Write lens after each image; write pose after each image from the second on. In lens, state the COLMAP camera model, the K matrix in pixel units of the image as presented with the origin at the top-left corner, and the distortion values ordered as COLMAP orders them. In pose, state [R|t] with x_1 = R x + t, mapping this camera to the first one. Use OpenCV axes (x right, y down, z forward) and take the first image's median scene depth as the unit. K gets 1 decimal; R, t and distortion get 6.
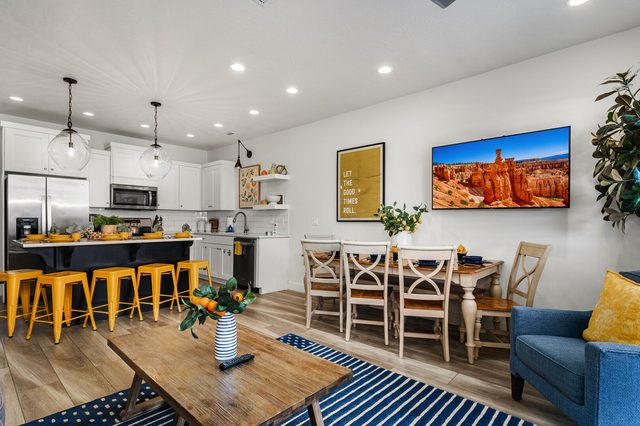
lens RADIAL K [[316.2, 0, 323.3], [0, 316.2, 222.6], [0, 0, 1]] dist [-0.007055, -0.002171]
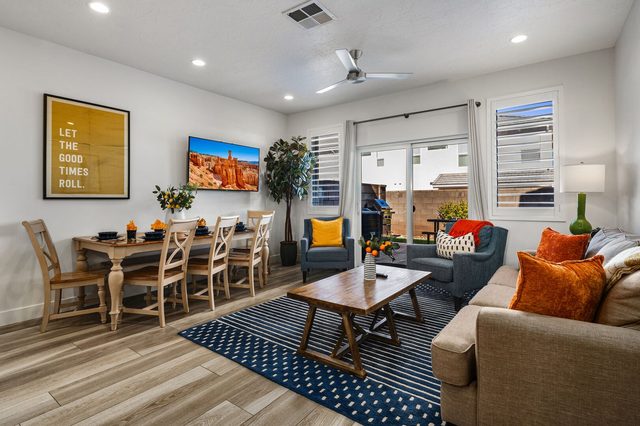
lens RADIAL K [[316.2, 0, 316.9], [0, 316.2, 198.5], [0, 0, 1]] dist [-0.007055, -0.002171]
pose [[-0.084735, -0.002863, 0.996399, -0.750157], [0.002321, 0.999993, 0.003071, -0.005944], [-0.996401, 0.002573, -0.084728, 0.540970]]
